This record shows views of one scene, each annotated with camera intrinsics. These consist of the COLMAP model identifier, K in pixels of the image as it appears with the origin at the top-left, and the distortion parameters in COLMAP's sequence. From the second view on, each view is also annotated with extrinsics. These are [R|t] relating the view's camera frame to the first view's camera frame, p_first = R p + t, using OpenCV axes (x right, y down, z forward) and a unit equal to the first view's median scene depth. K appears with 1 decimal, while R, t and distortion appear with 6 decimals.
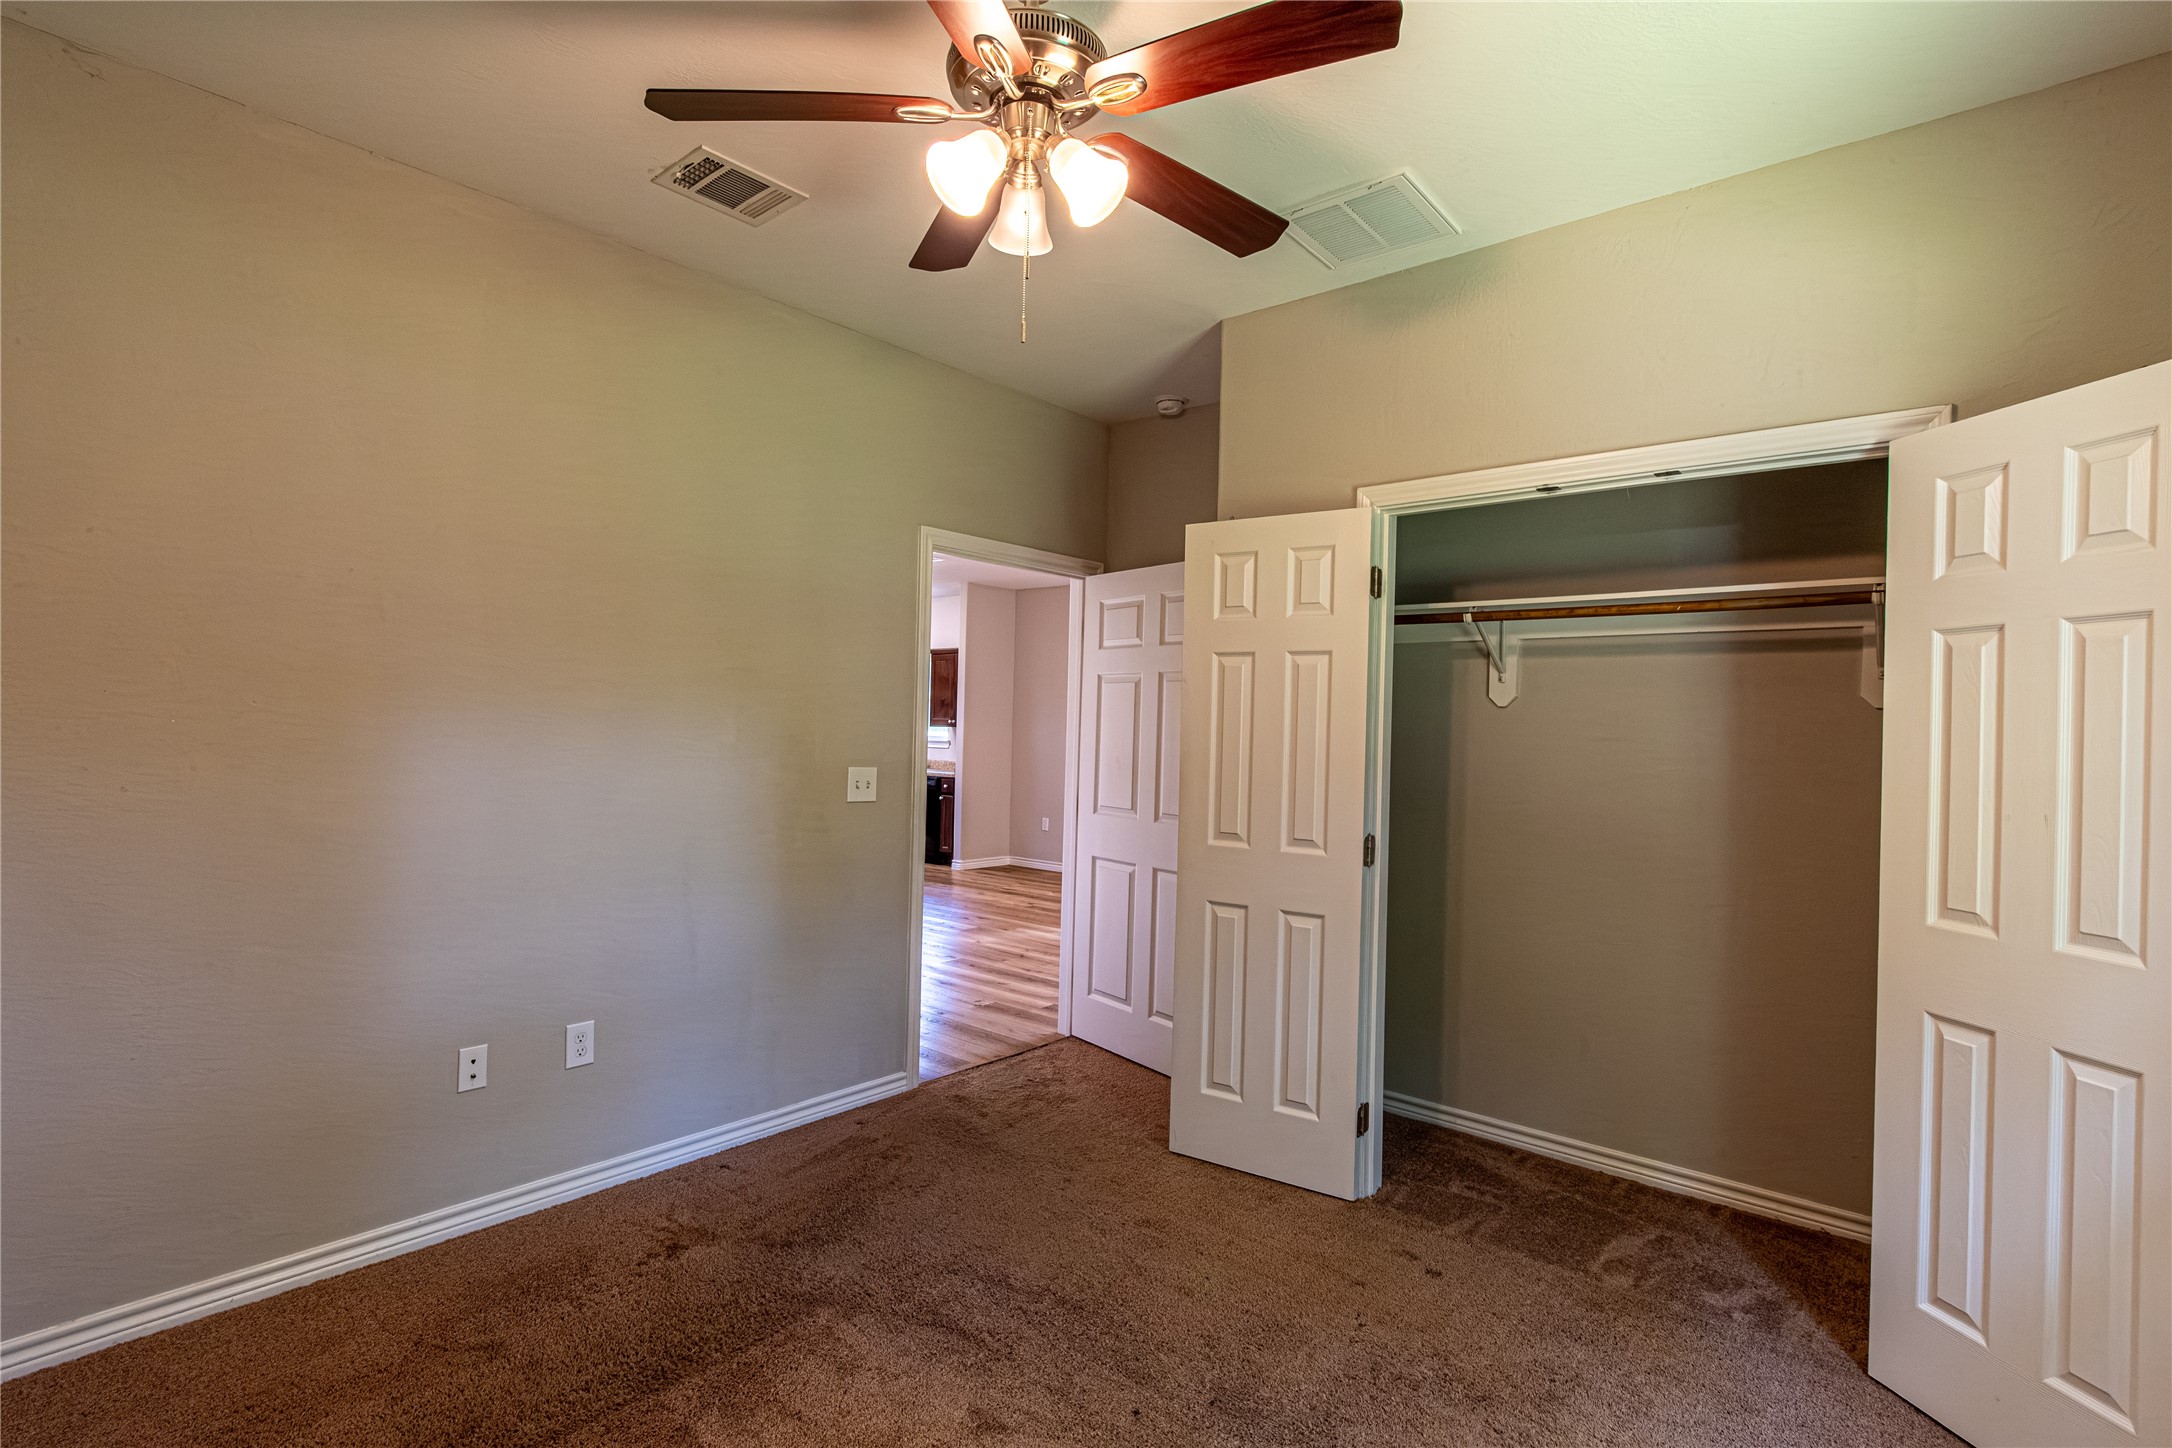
lens RADIAL K [[1067.0, 0, 1086.0], [0, 1067.0, 724.0], [0, 0, 1]] dist [0.000724, -0.000571]
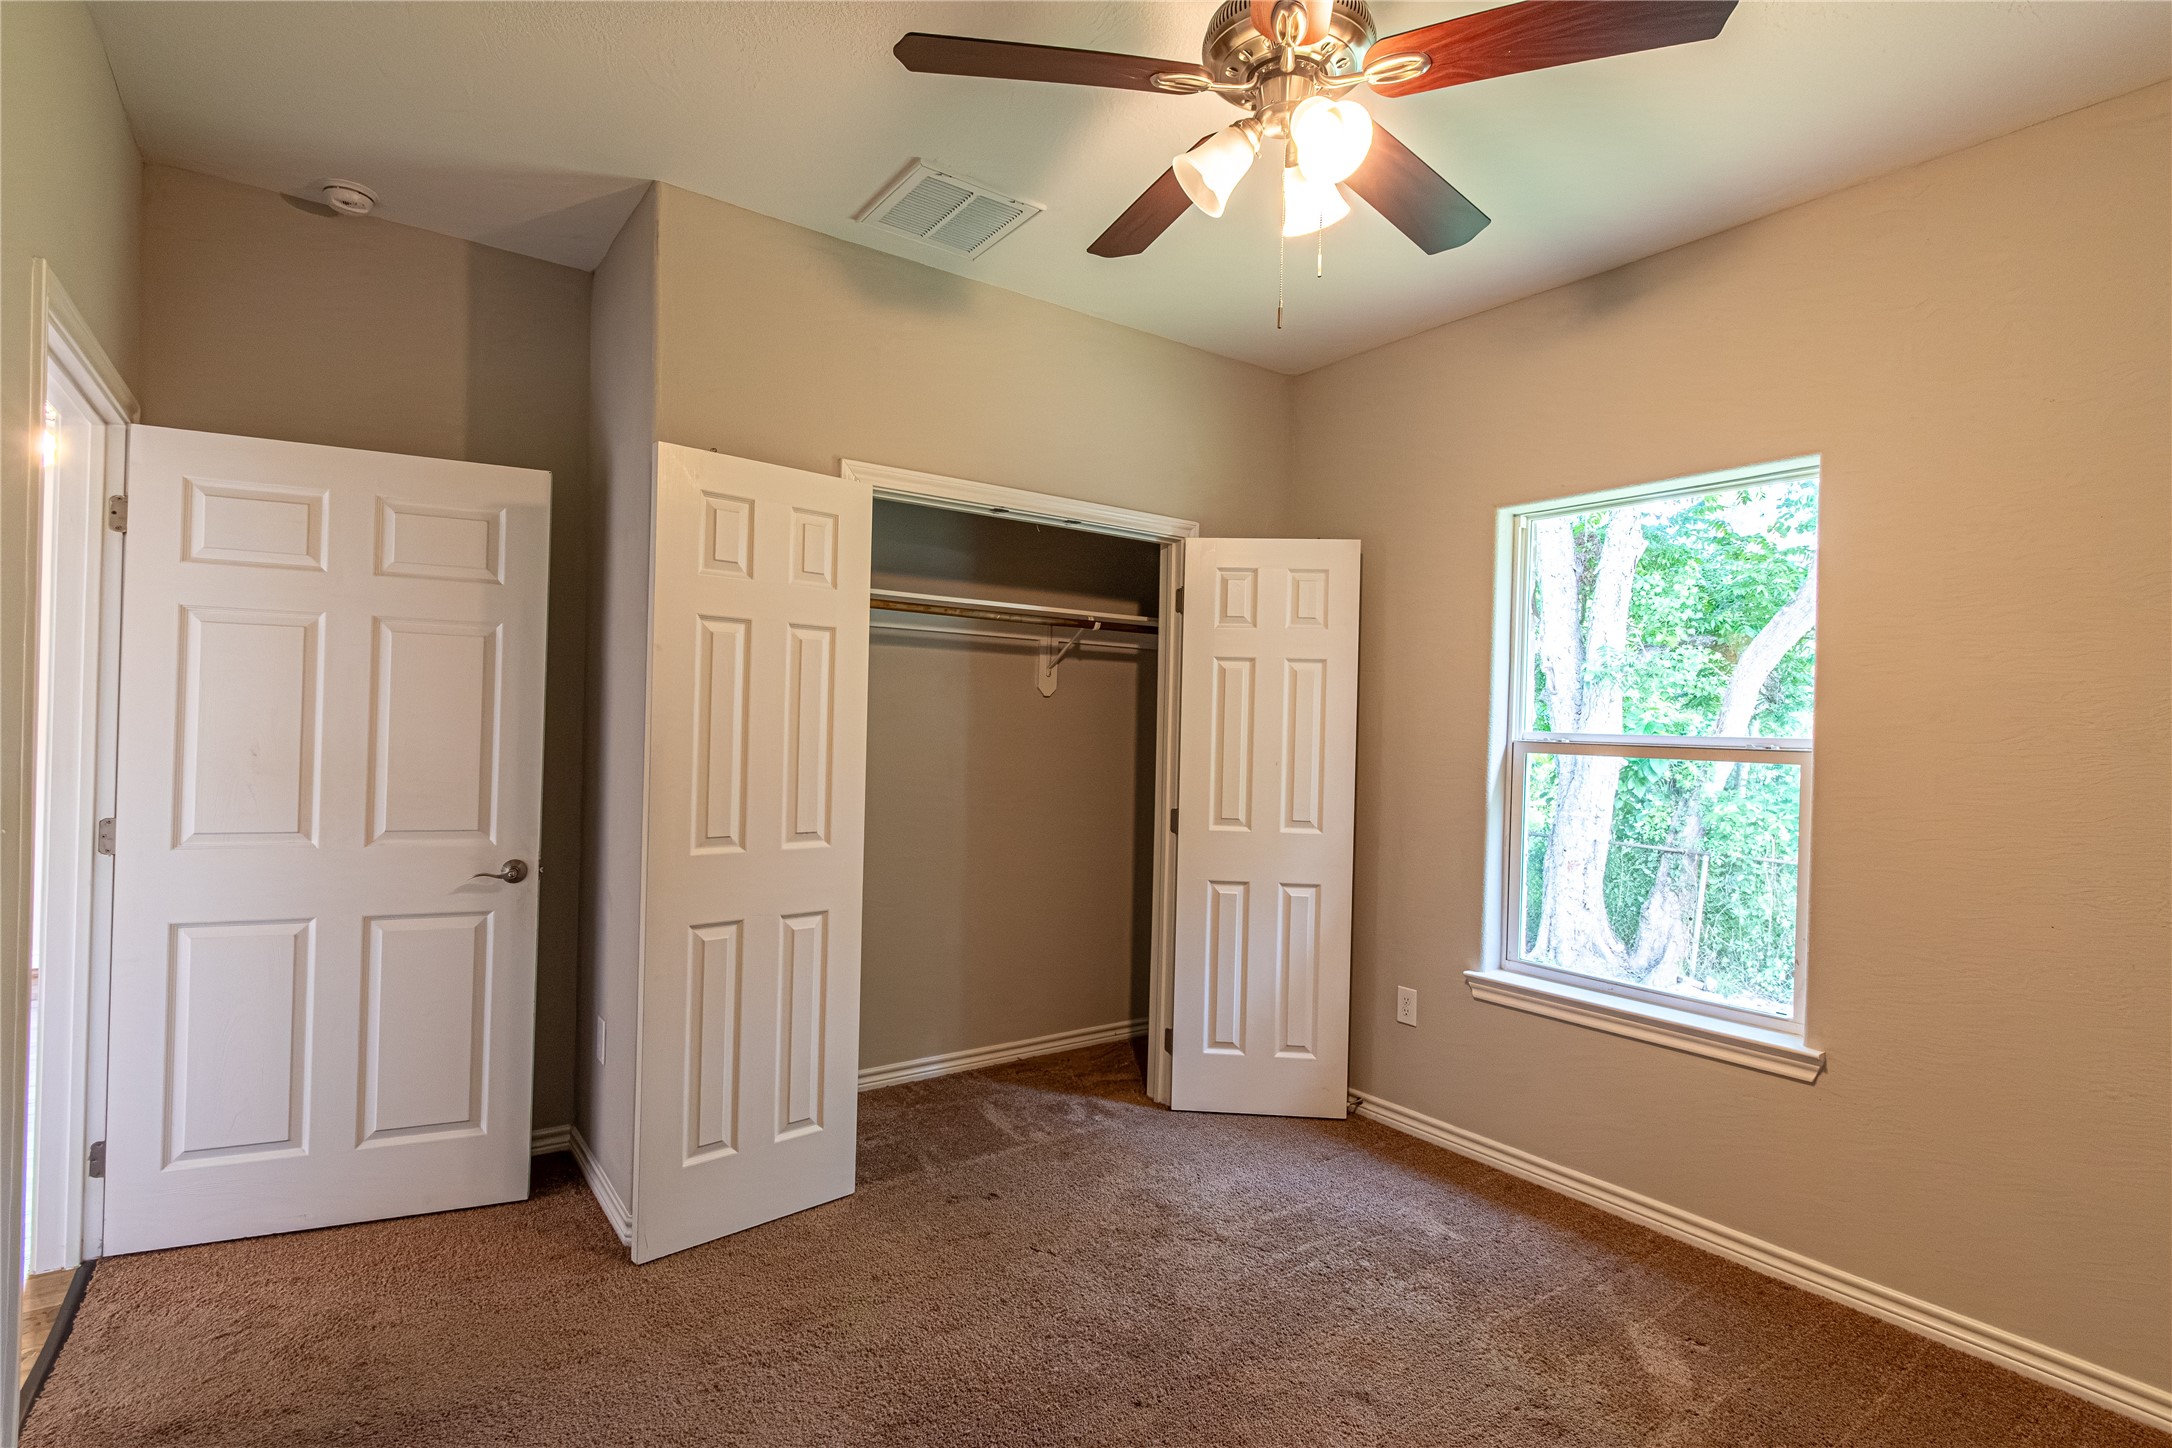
lens RADIAL K [[1046.4, 0, 1086.0], [0, 1046.4, 724.0], [0, 0, 1]] dist [0.001413, -0.000197]
pose [[0.217220, -0.018958, 0.975939, -0.625465], [-0.024962, 0.999377, 0.024969, -0.012757], [-0.975804, -0.029785, 0.216611, 0.587951]]
